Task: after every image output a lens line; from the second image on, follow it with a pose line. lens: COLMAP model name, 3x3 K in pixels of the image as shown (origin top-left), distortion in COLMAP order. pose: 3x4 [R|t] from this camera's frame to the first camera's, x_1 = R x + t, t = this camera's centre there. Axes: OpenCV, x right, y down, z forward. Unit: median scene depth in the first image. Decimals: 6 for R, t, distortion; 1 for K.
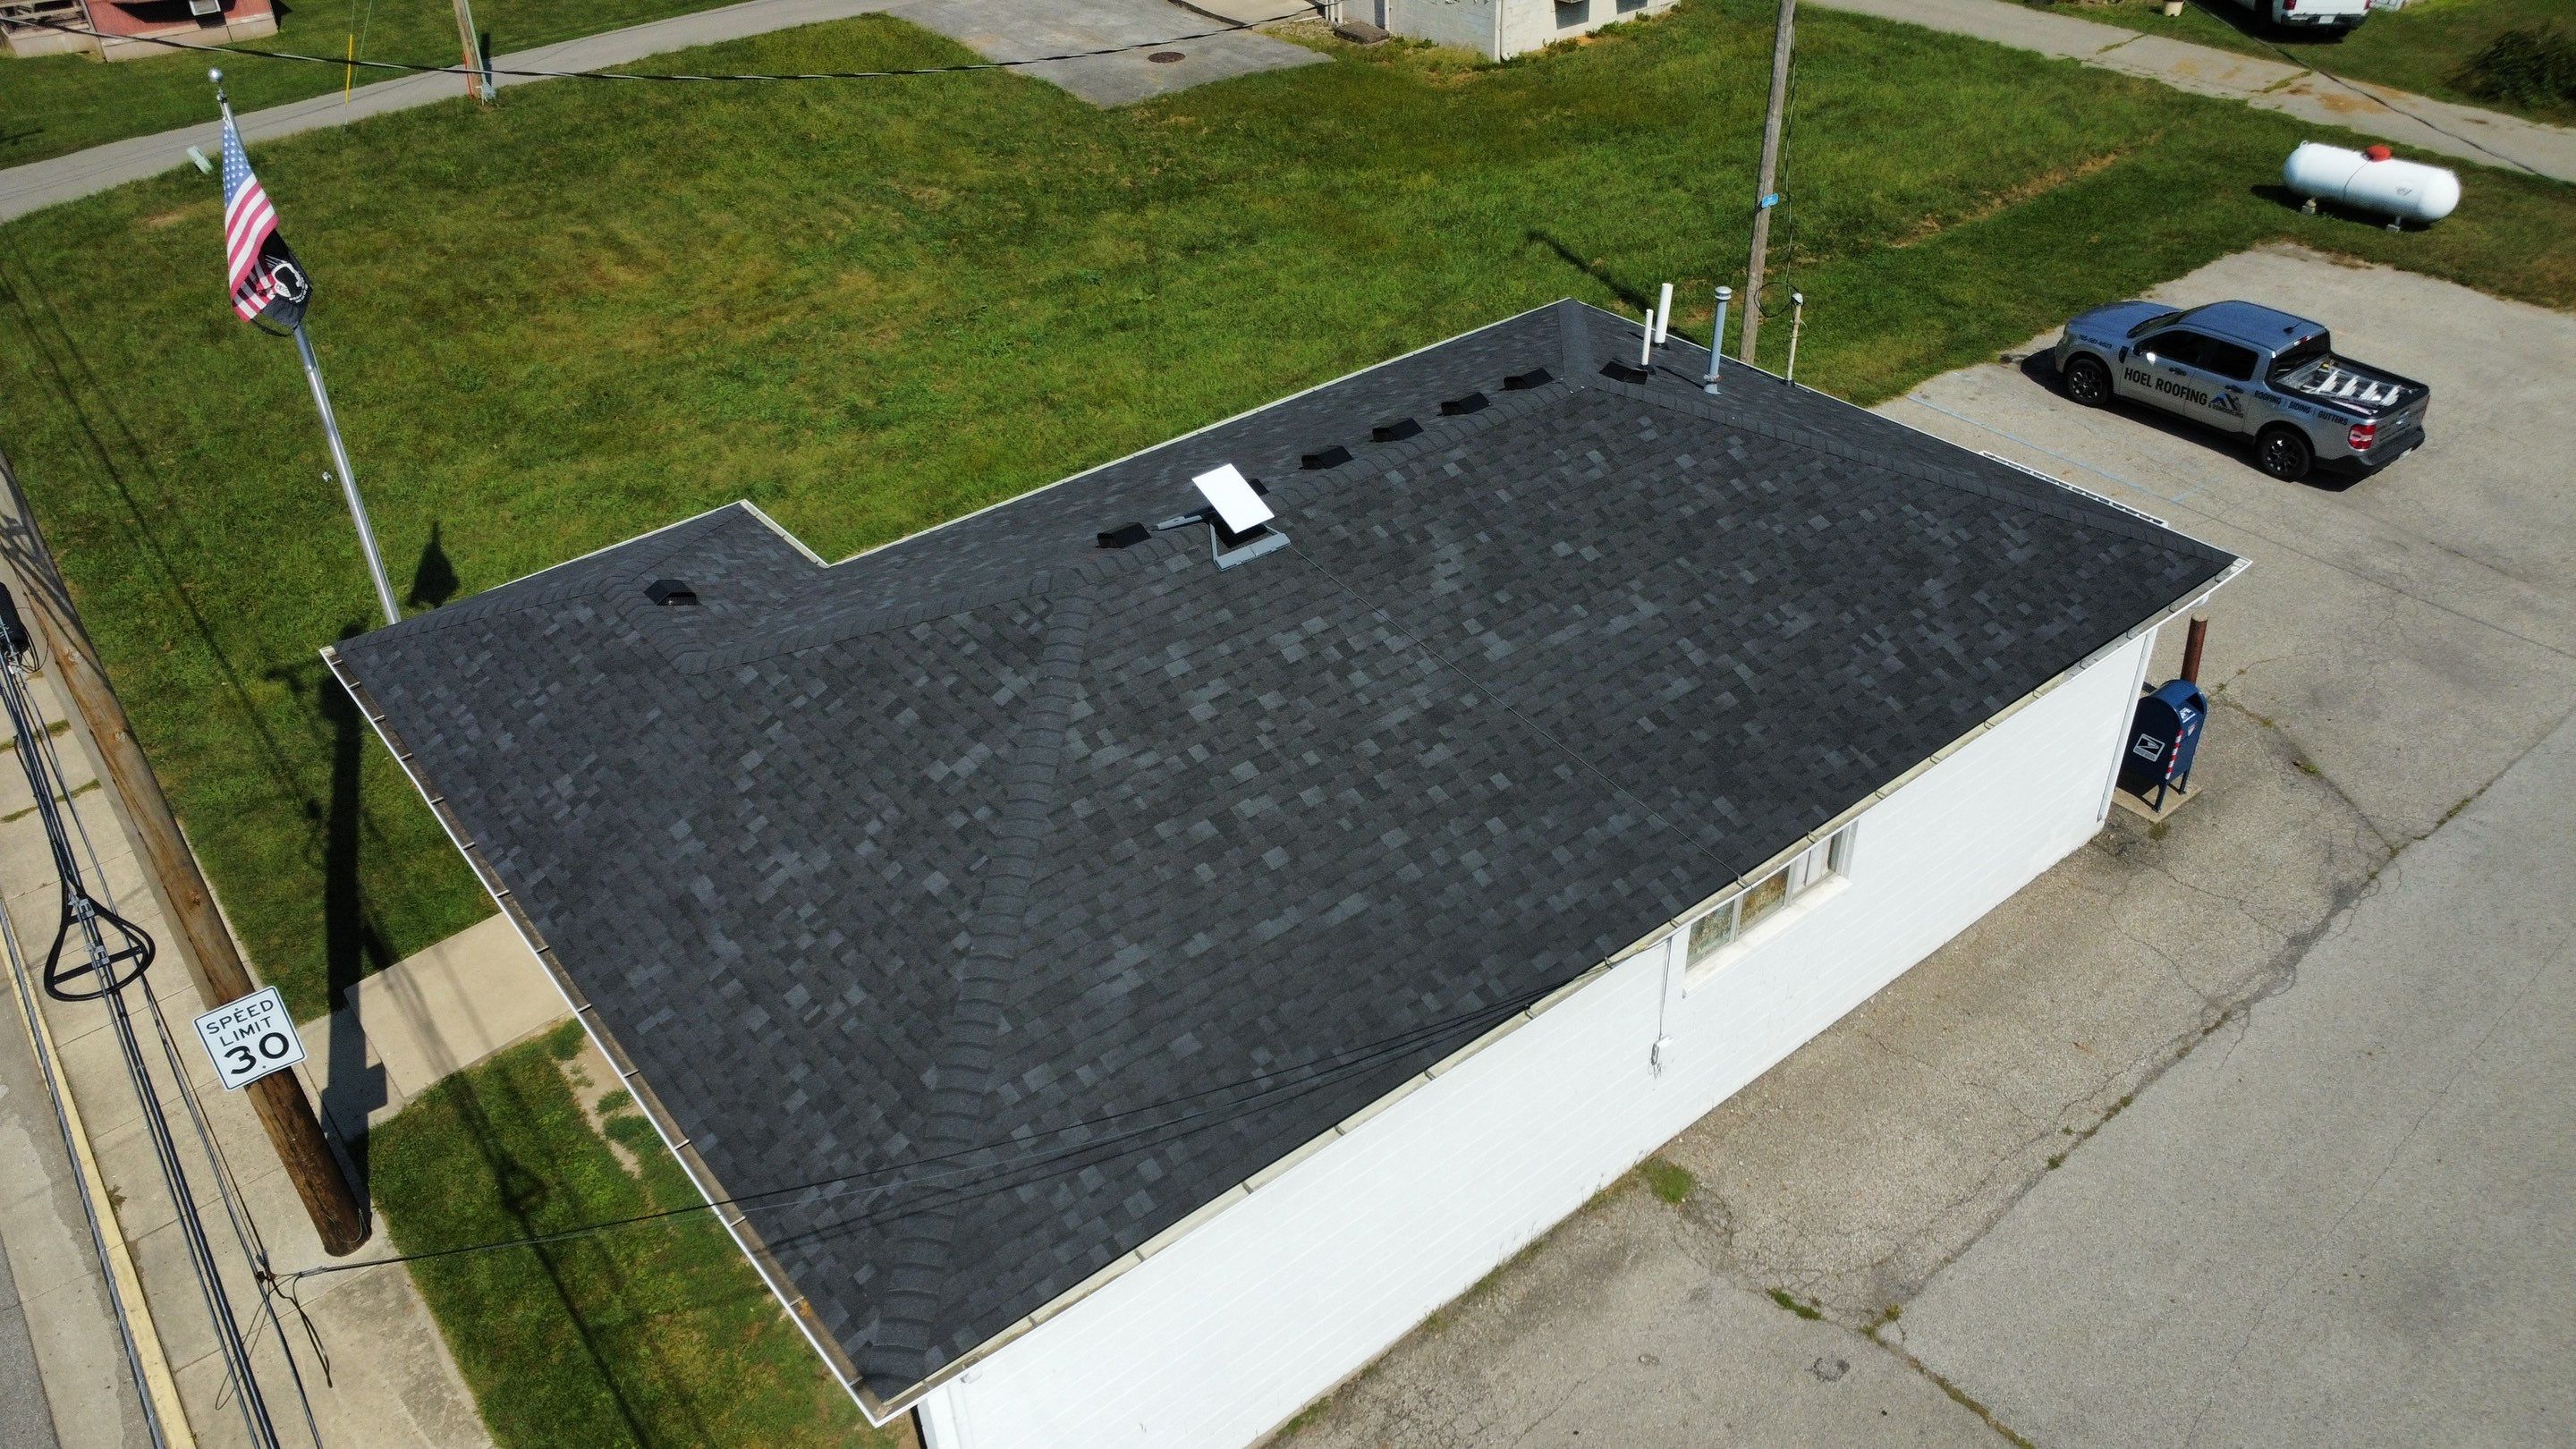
lens RADIAL K [[1876.4, 0, 1290.7], [0, 1876.4, 721.2], [0, 0, 1]] dist [-0.017665, -0.020805]
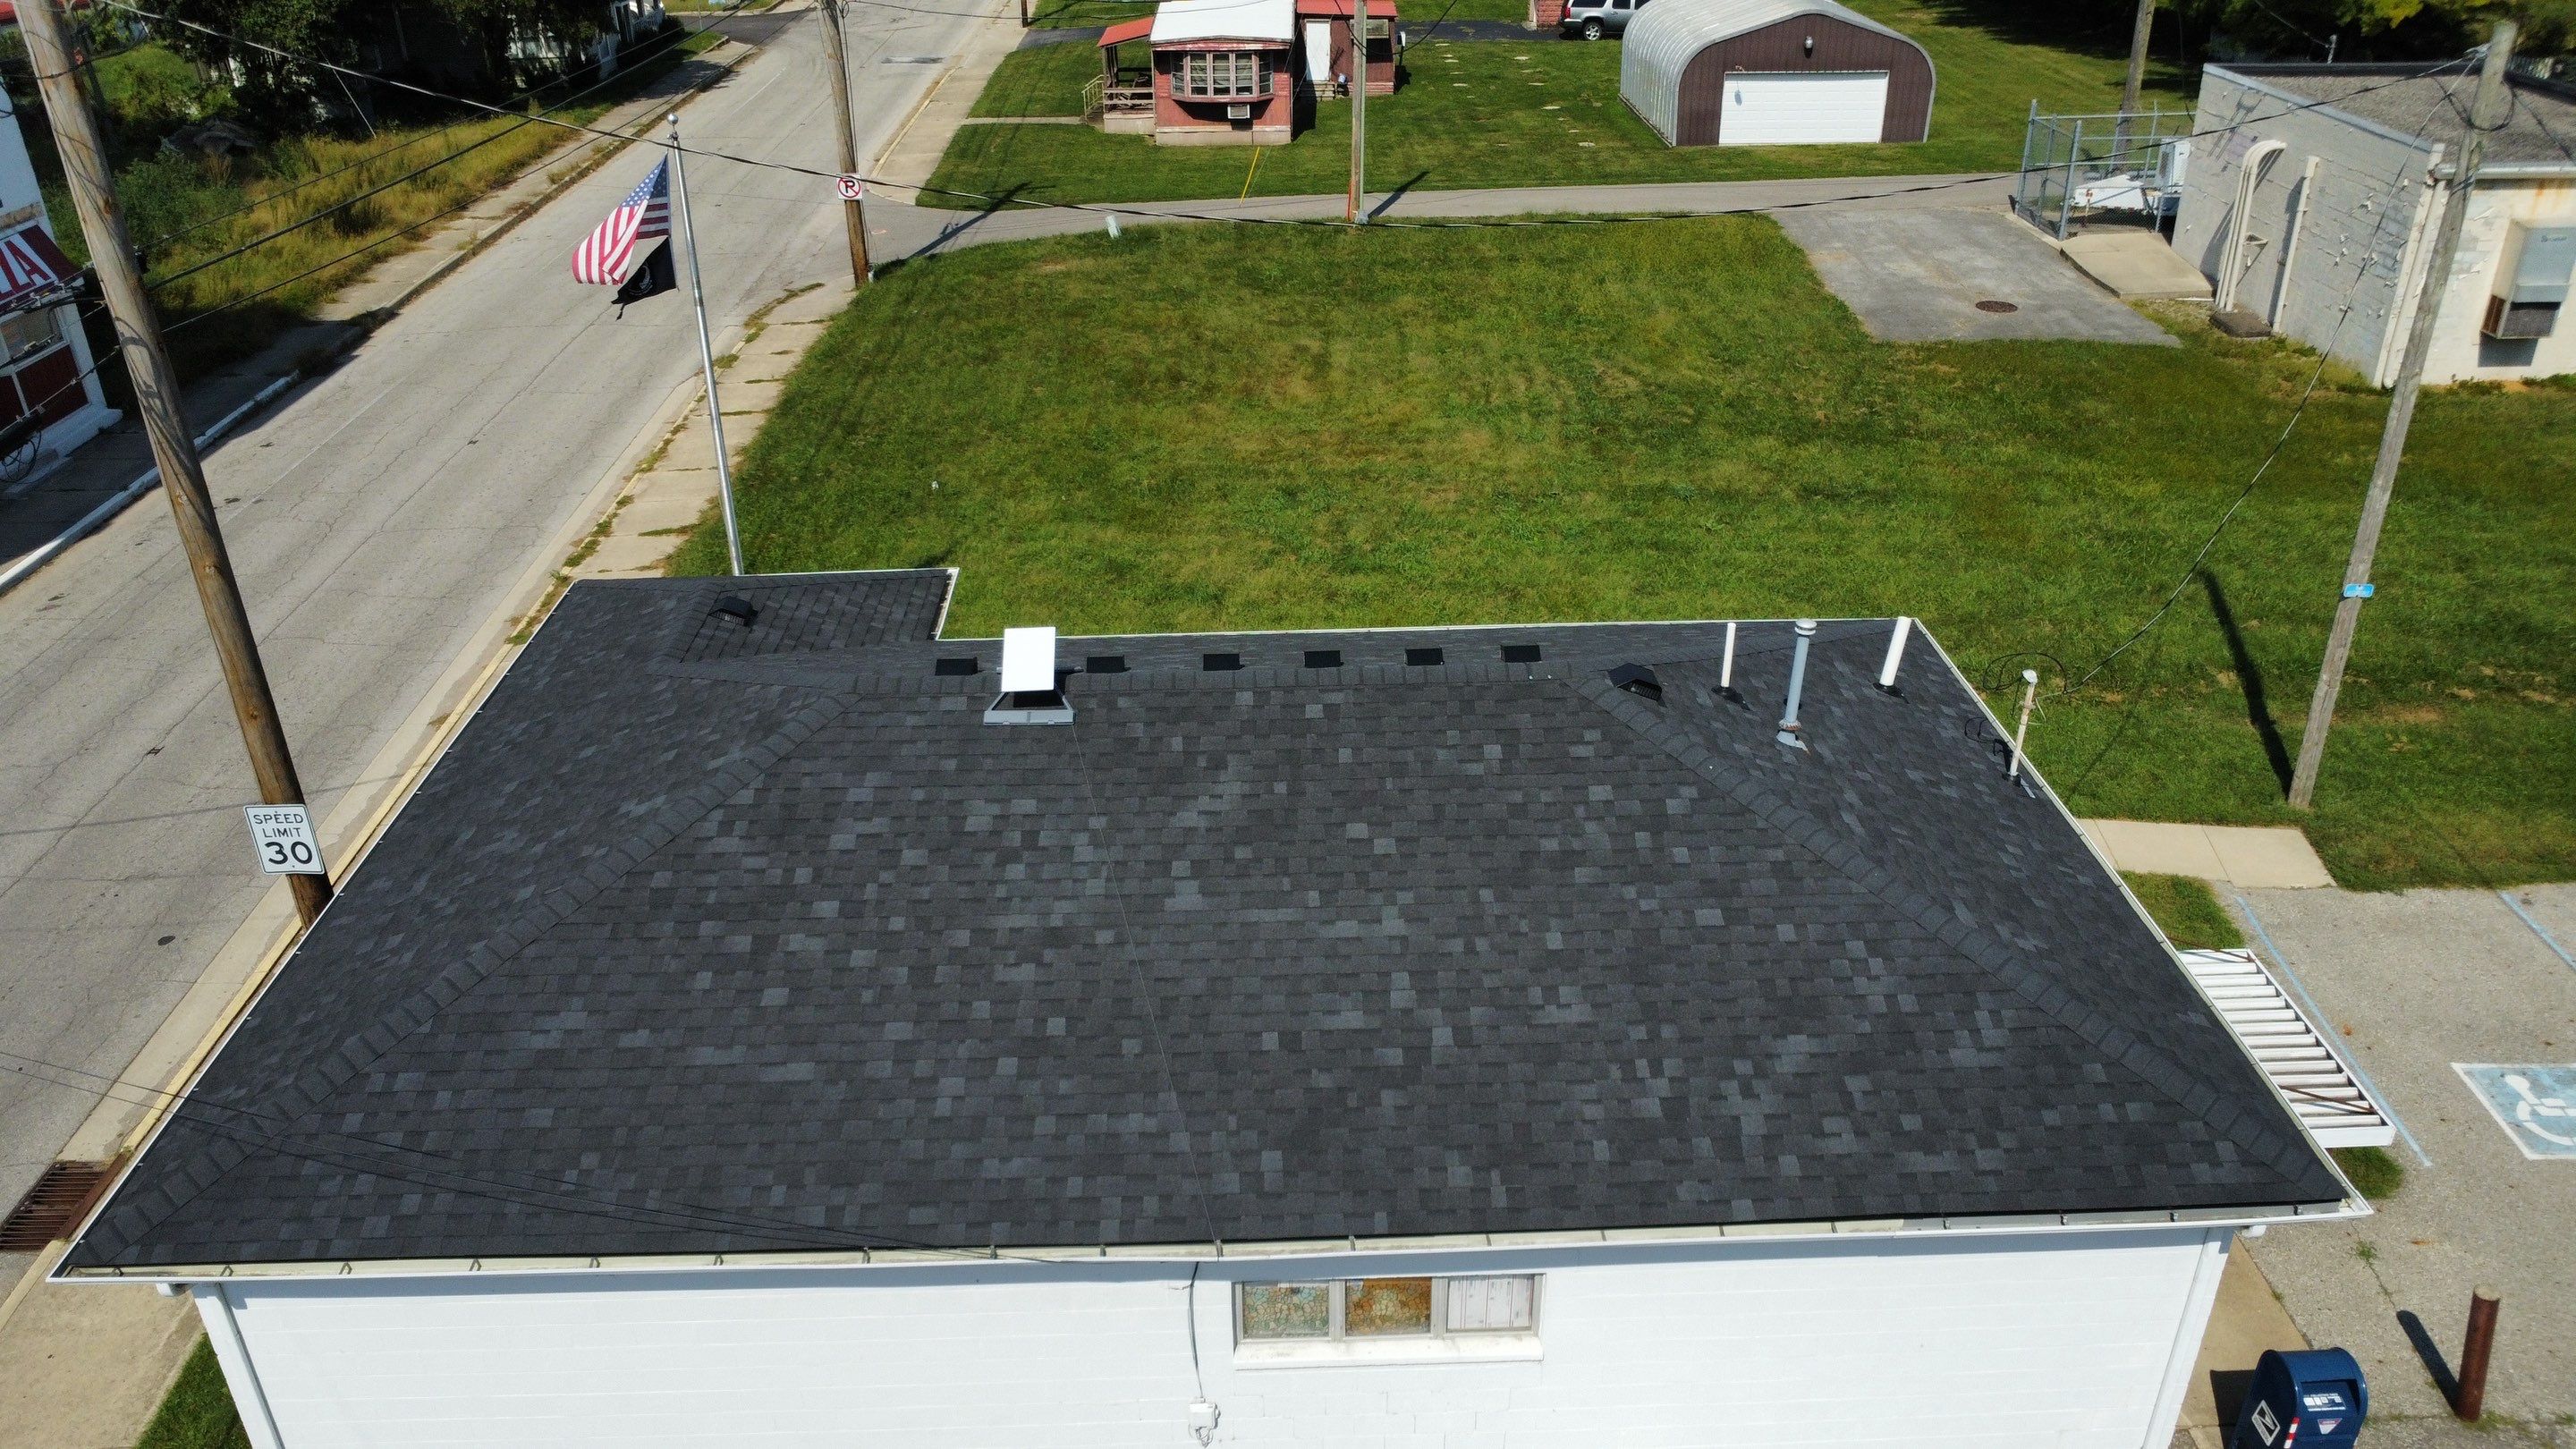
lens RADIAL K [[1876.4, 0, 1290.7], [0, 1876.4, 721.2], [0, 0, 1]] dist [-0.017665, -0.020805]
pose [[0.800246, 0.299662, -0.519431, 0.297818], [-0.348541, 0.937286, 0.003754, -0.070459], [0.487981, 0.178039, 0.854504, 0.123493]]
